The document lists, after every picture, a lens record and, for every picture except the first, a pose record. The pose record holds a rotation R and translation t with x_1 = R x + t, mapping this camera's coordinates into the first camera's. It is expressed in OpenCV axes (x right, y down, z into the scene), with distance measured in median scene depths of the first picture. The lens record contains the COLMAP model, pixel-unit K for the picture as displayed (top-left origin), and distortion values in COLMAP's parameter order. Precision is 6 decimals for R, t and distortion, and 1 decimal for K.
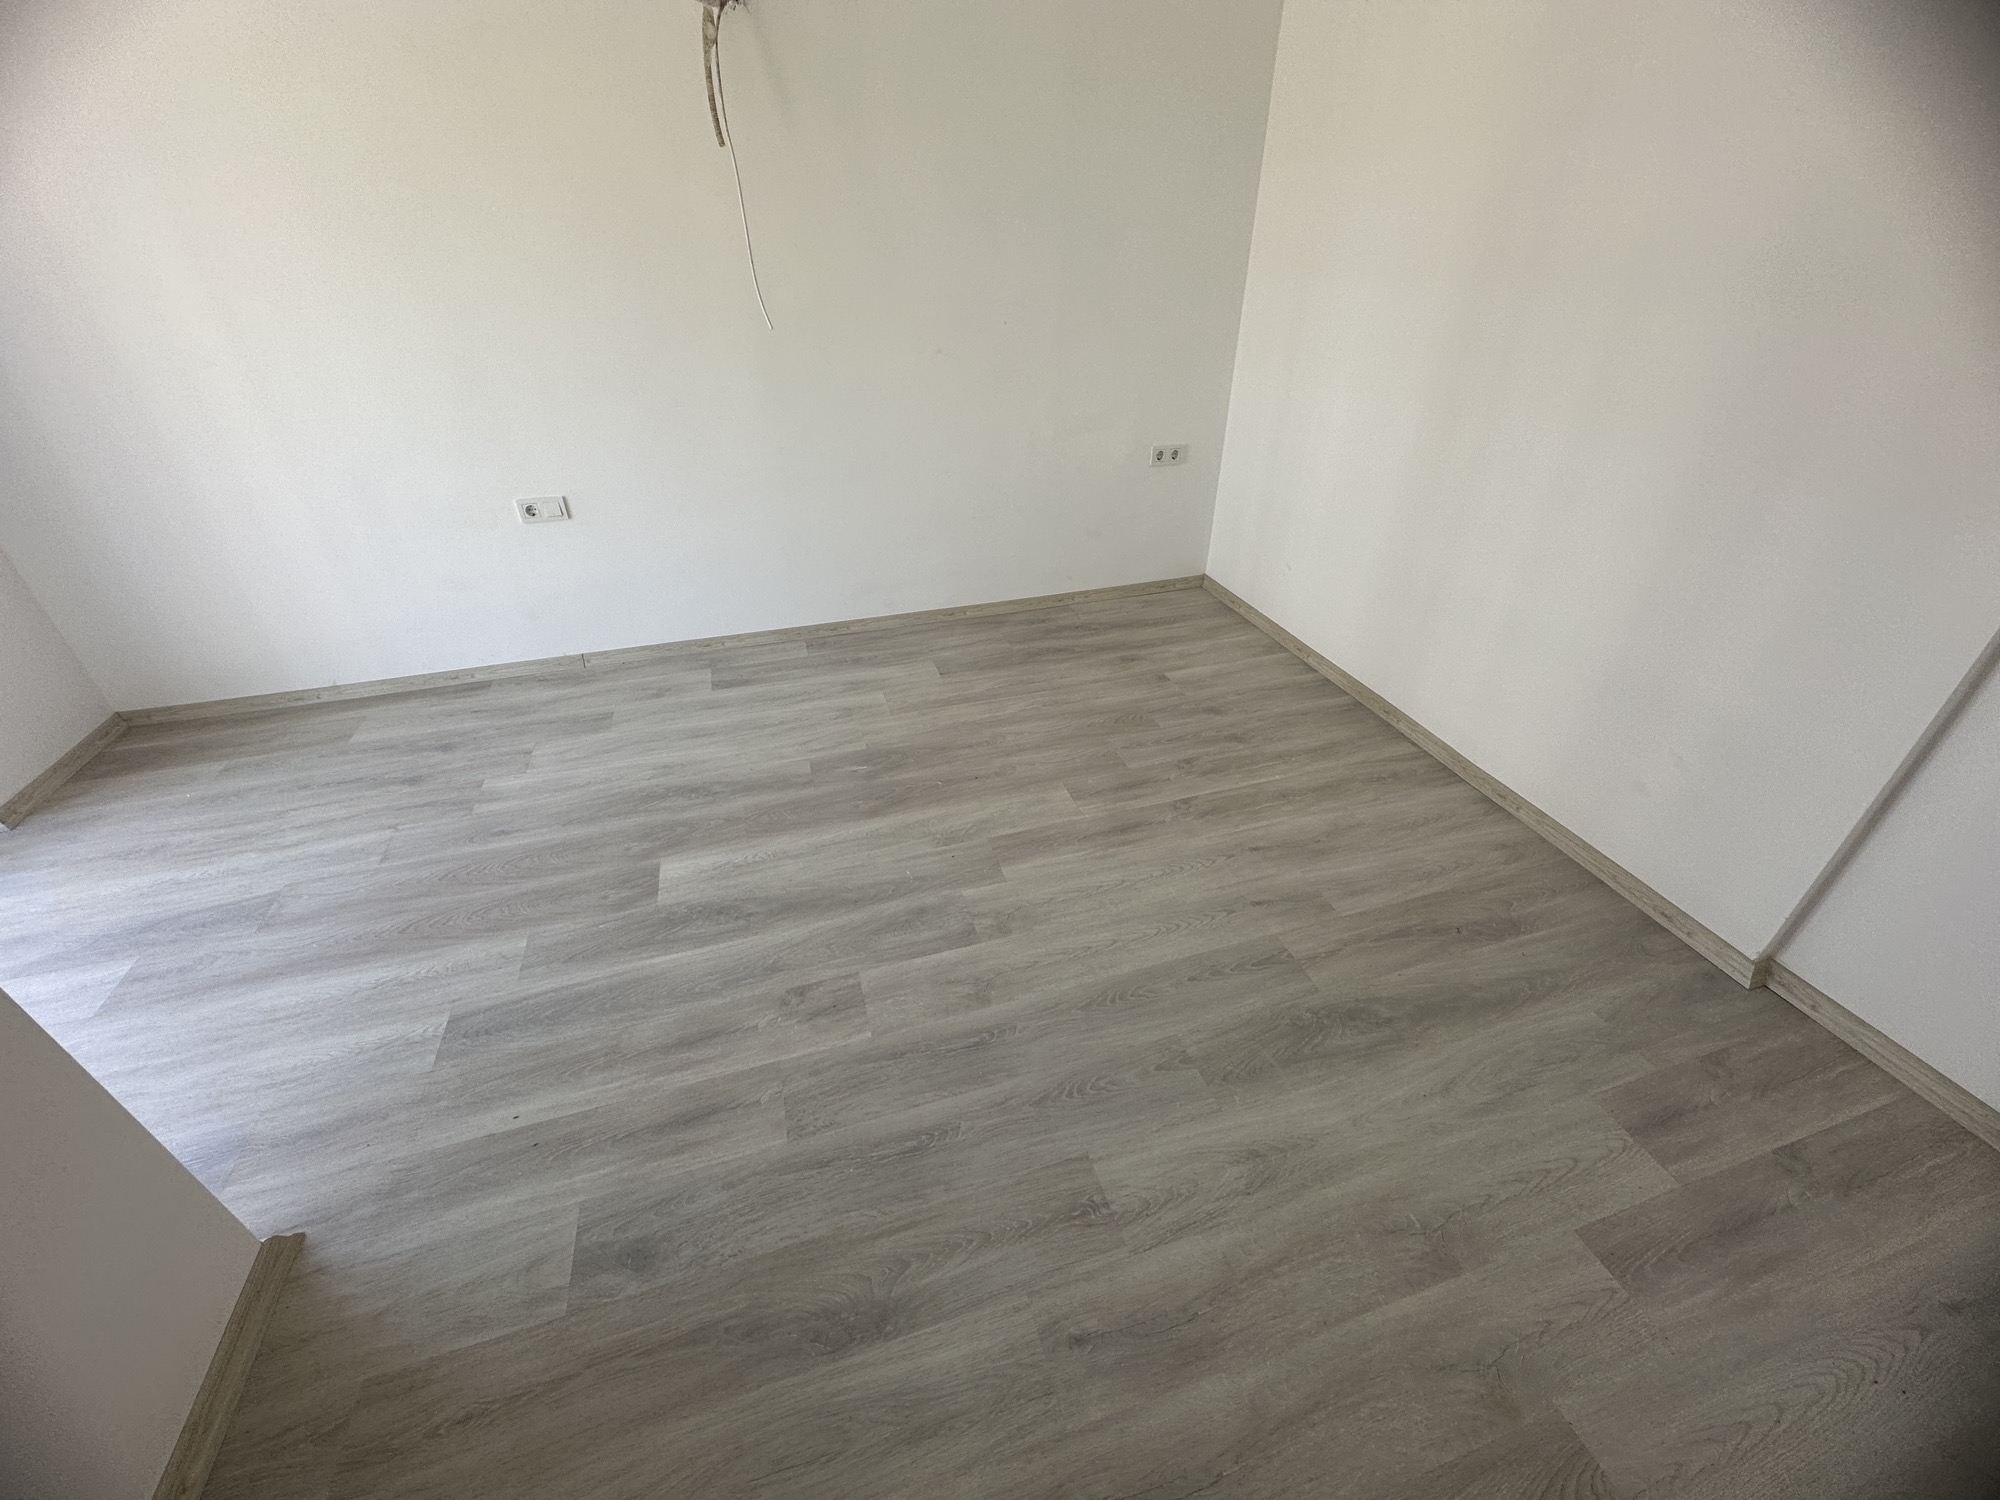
lens RADIAL K [[800.6, 0, 998.1], [0, 800.6, 744.0], [0, 0, 1]] dist [-0.001276, 0.000612]
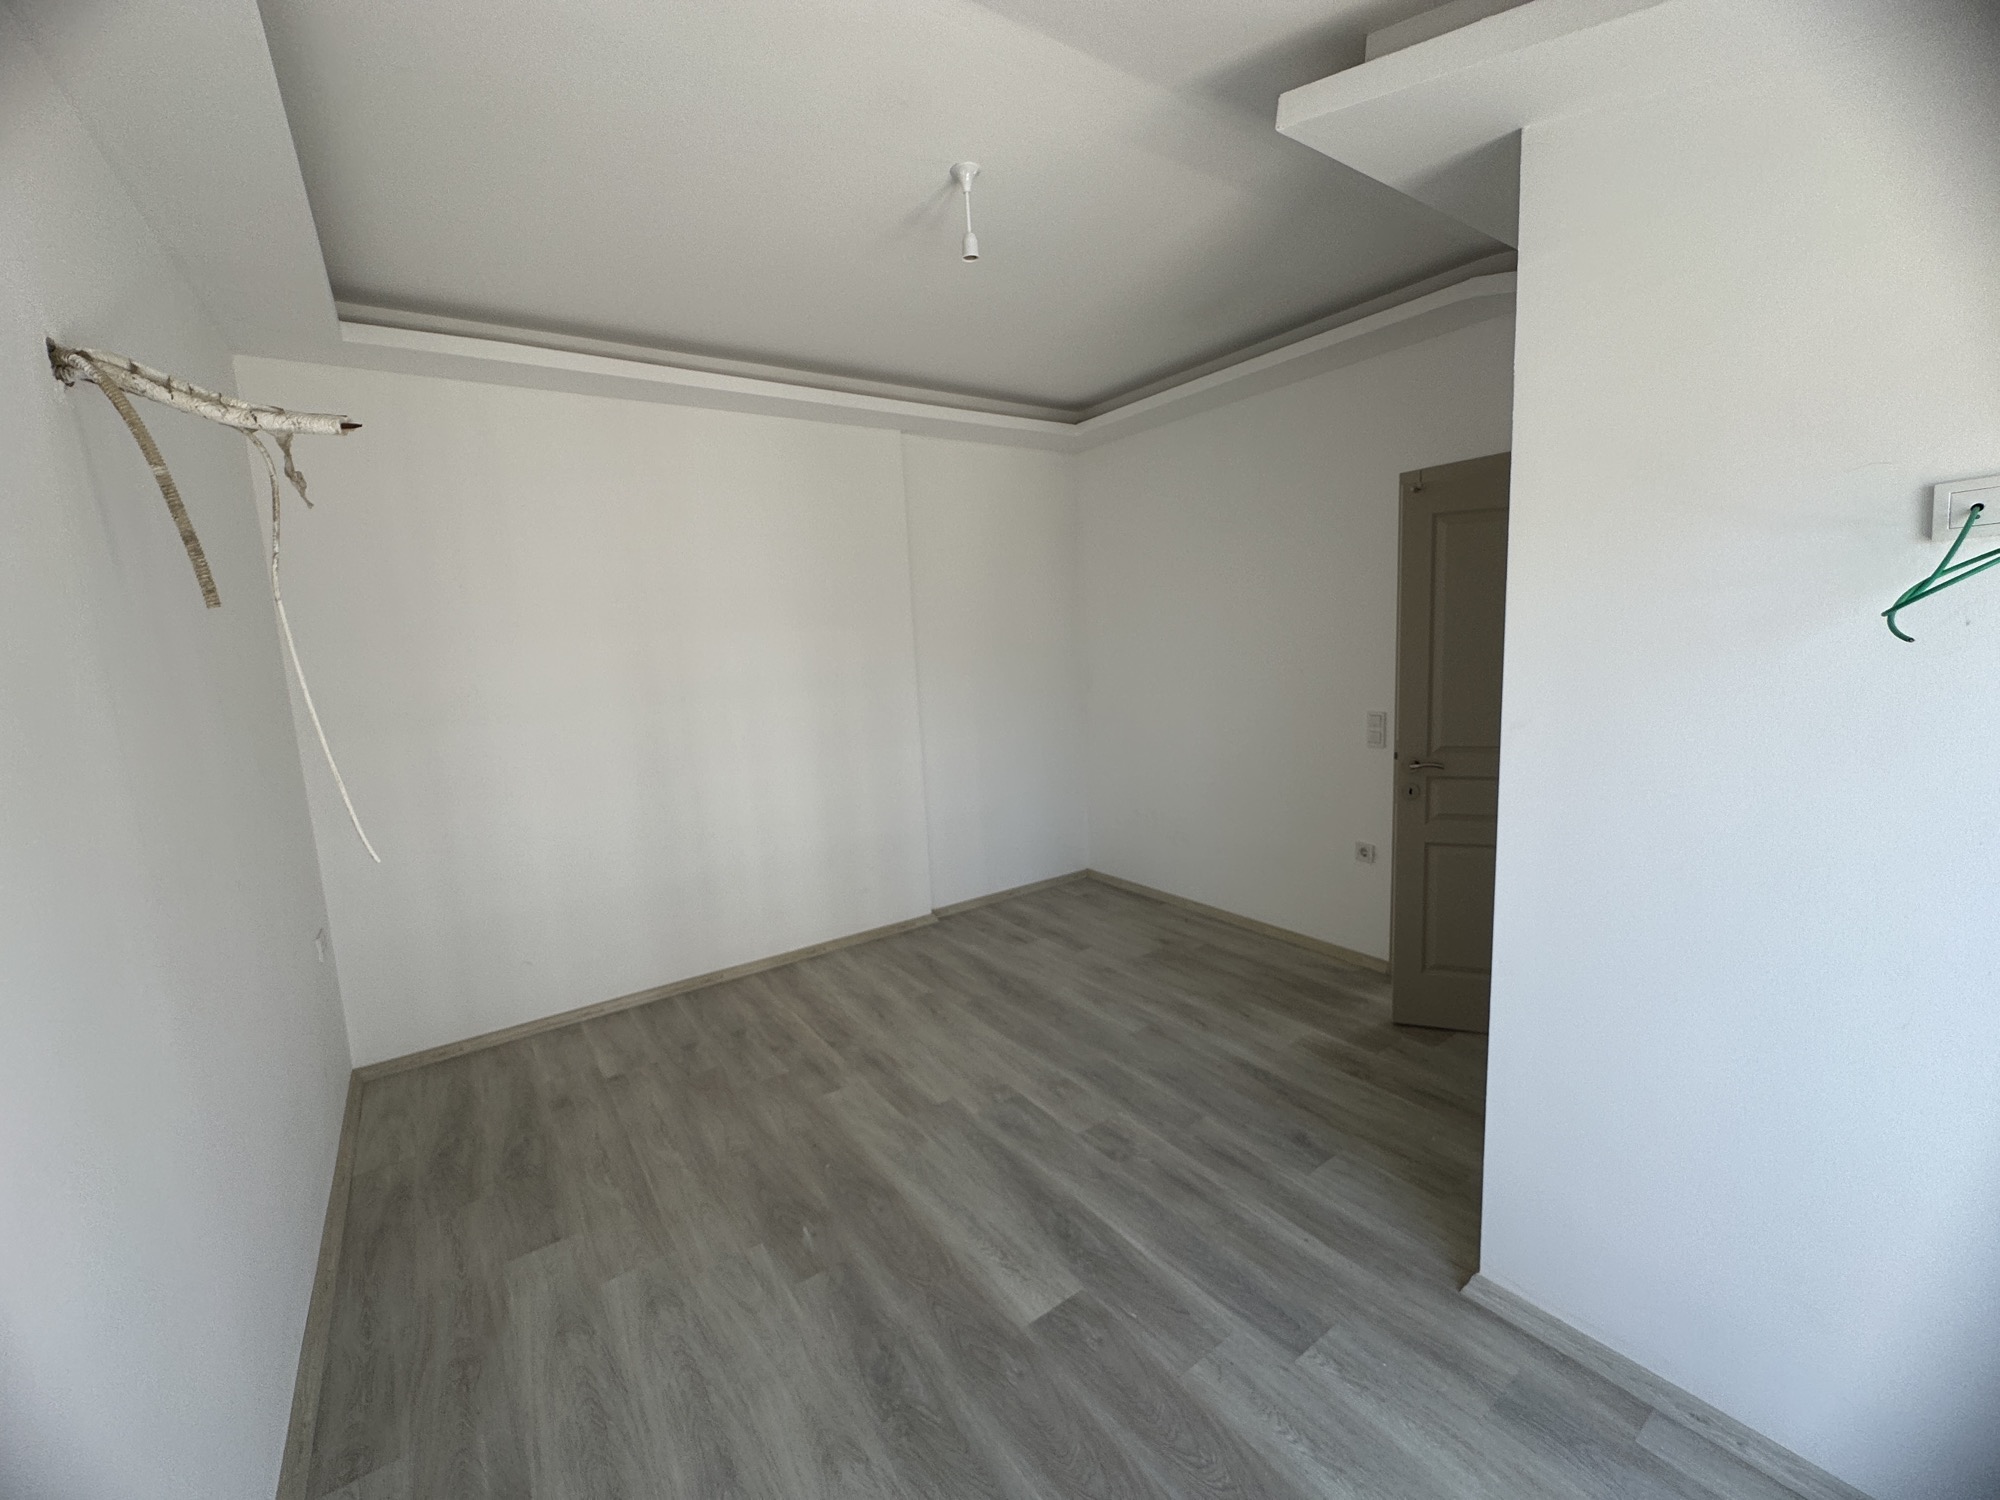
lens RADIAL K [[800.6, 0, 998.1], [0, 800.6, 744.0], [0, 0, 1]] dist [-0.001276, 0.000612]
pose [[-0.310689, -0.107445, 0.944419, -1.270084], [0.557829, 0.783879, 0.272691, -0.637175], [-0.769610, 0.611547, -0.183607, 0.906679]]
